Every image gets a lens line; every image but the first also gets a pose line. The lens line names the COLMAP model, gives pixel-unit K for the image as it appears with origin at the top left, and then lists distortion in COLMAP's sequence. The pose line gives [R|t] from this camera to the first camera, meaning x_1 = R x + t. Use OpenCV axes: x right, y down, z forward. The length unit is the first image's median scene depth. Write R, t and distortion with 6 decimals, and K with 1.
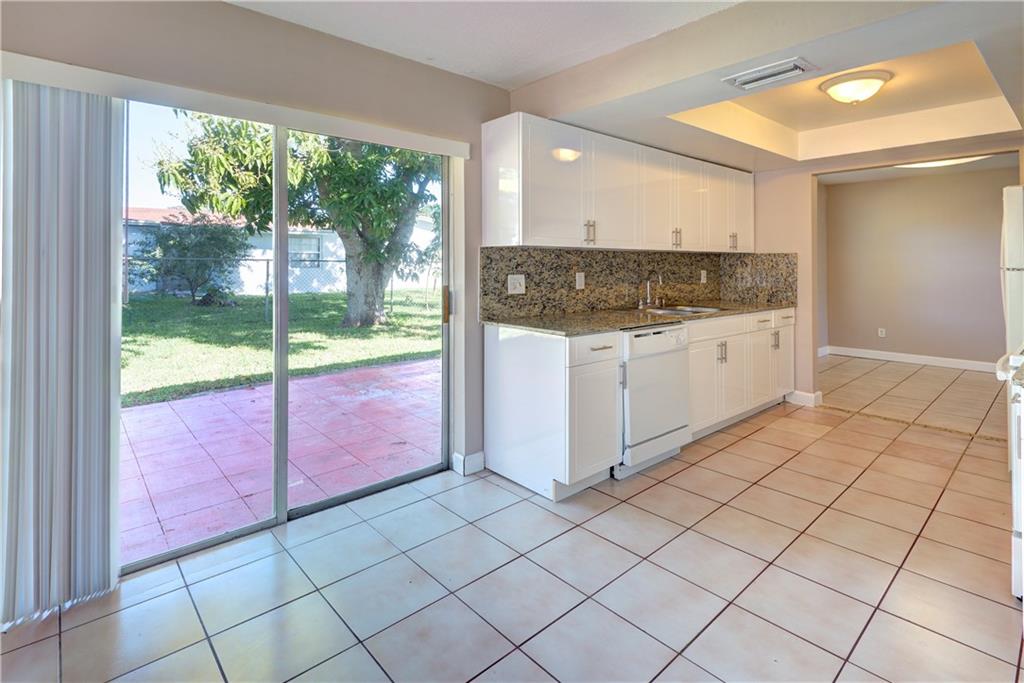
lens RADIAL K [[560.0, 0, 507.8], [0, 560.0, 287.5], [0, 0, 1]] dist [0.001302, -0.000998]
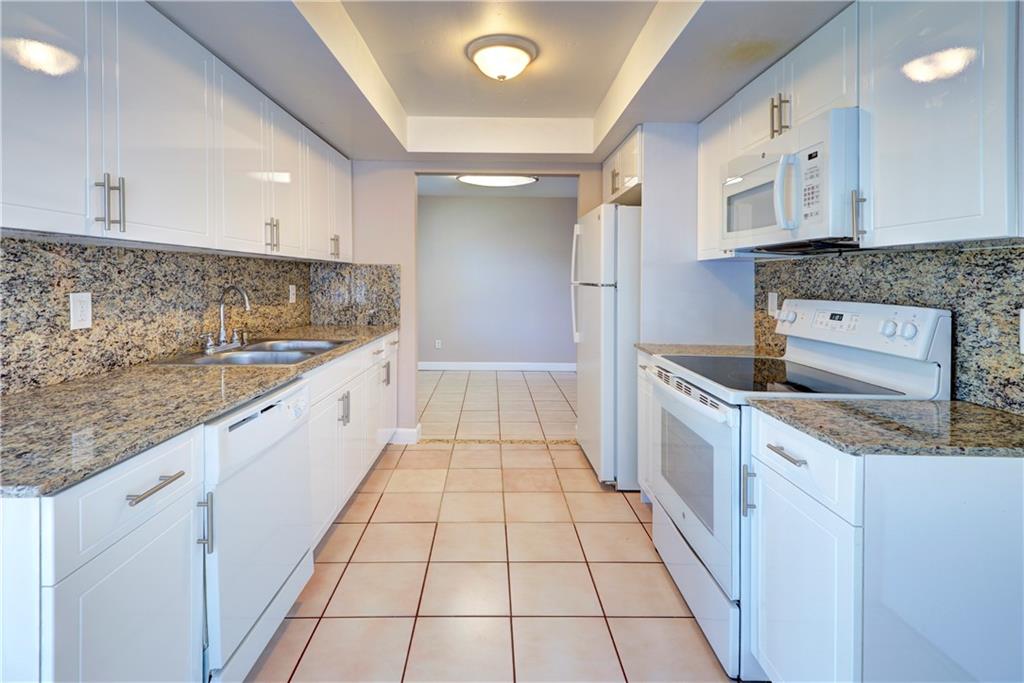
lens RADIAL K [[560.0, 0, 507.8], [0, 560.0, 287.5], [0, 0, 1]] dist [0.001302, -0.000998]
pose [[0.697719, -0.004148, 0.716359, 0.039673], [0.018589, 0.999751, -0.012316, -0.016973], [-0.716130, 0.021909, 0.697623, 0.381550]]
